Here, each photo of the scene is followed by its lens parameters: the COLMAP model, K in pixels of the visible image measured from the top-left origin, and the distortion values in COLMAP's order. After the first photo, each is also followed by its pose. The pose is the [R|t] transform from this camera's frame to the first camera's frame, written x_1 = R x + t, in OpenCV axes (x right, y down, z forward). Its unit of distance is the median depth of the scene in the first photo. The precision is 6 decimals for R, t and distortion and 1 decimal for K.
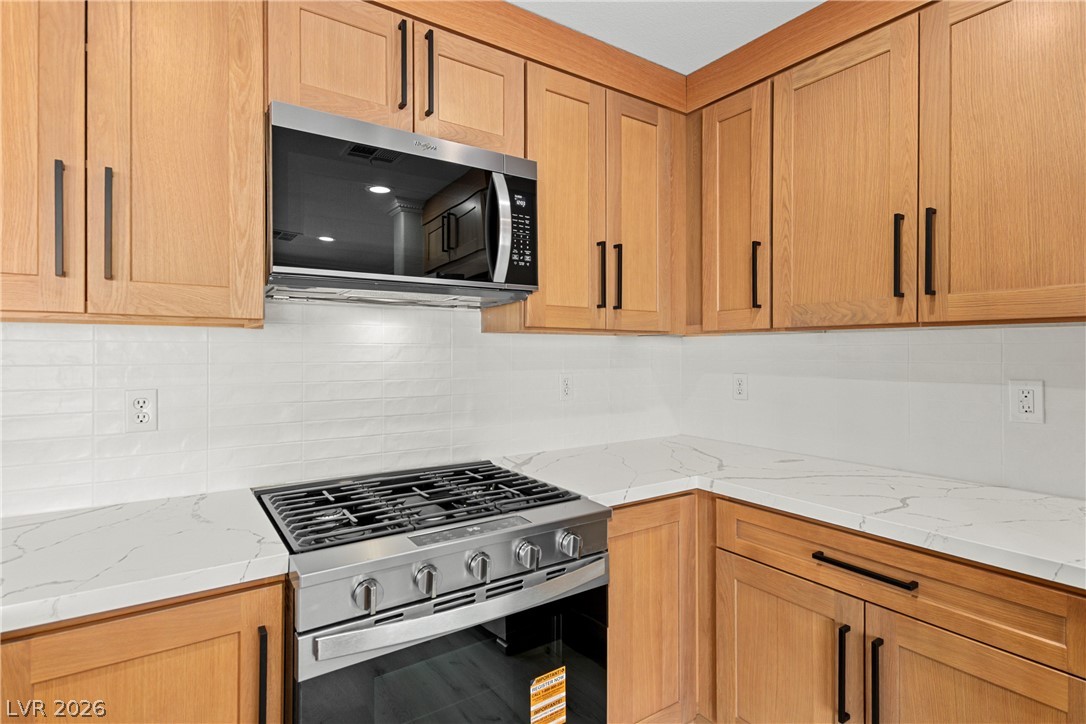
lens RADIAL K [[548.0, 0, 546.9], [0, 548.0, 353.1], [0, 0, 1]] dist [0.007690, -0.001391]
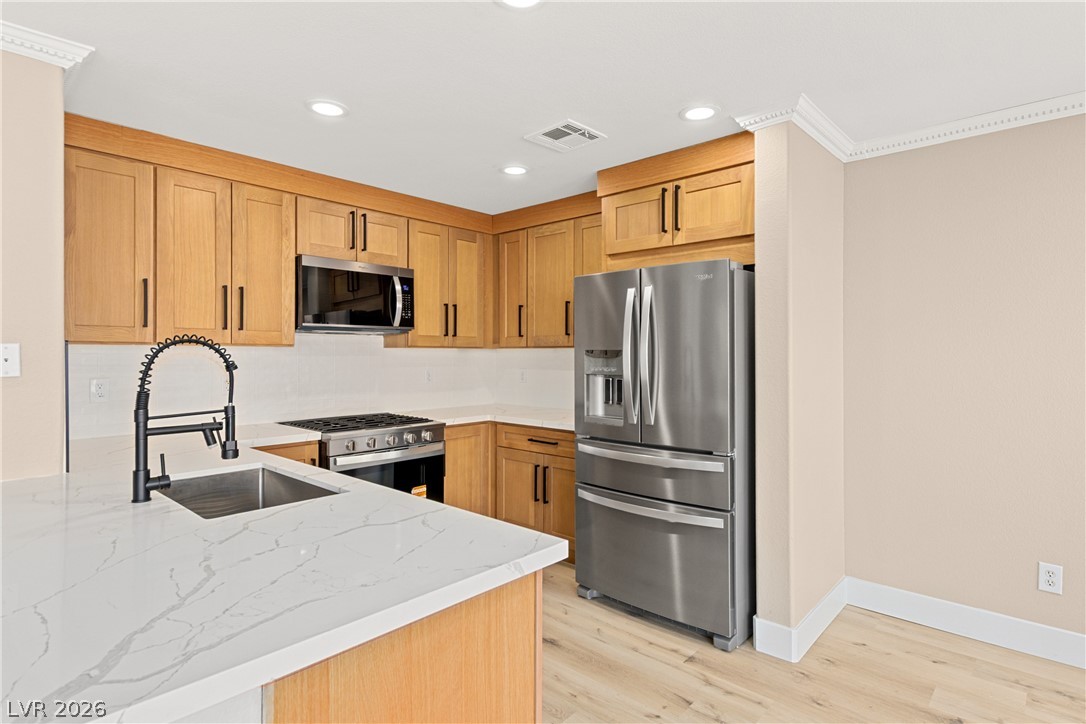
lens RADIAL K [[564.1, 0, 555.4], [0, 564.1, 349.8], [0, 0, 1]] dist [0.001276, 0.000058]
pose [[0.971388, 0.002212, 0.237486, -0.003970], [0.000008, 0.999956, -0.009343, -0.013685], [-0.237496, 0.009077, 0.971346, -1.339998]]
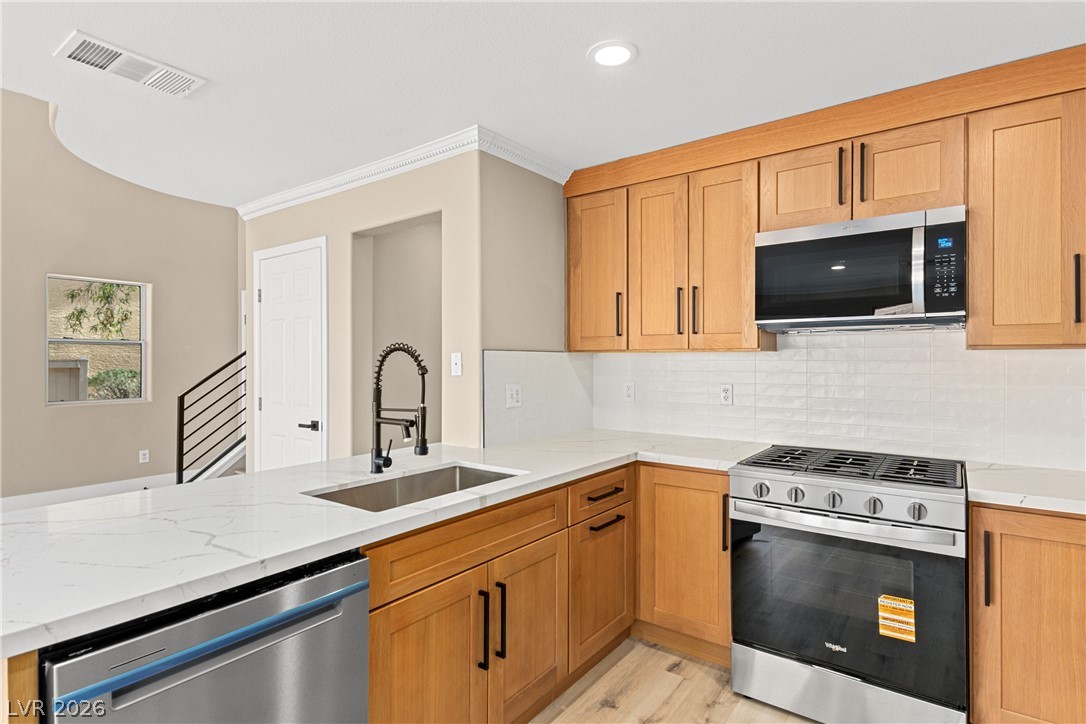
lens RADIAL K [[552.5, 0, 547.7], [0, 552.5, 360.1], [0, 0, 1]] dist [0.014235, 0.000903]
pose [[0.337890, -0.002142, -0.941183, 0.845441], [-0.004050, 0.999985, -0.003730, -0.009791], [0.941177, 0.005072, 0.337876, -0.257339]]
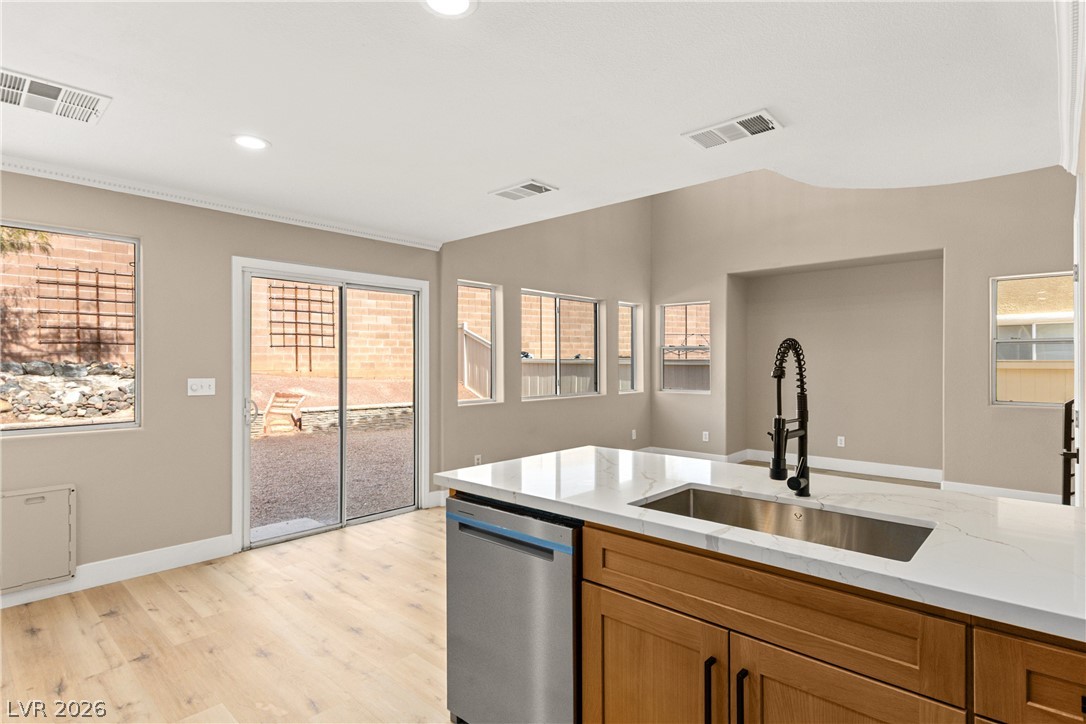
lens RADIAL K [[552.5, 0, 547.7], [0, 552.5, 360.1], [0, 0, 1]] dist [0.014235, 0.000903]
pose [[-0.972374, 0.001347, -0.233426, 0.243905], [0.001702, 0.999998, -0.001320, -0.012485], [0.233424, -0.001681, -0.972374, 0.709500]]
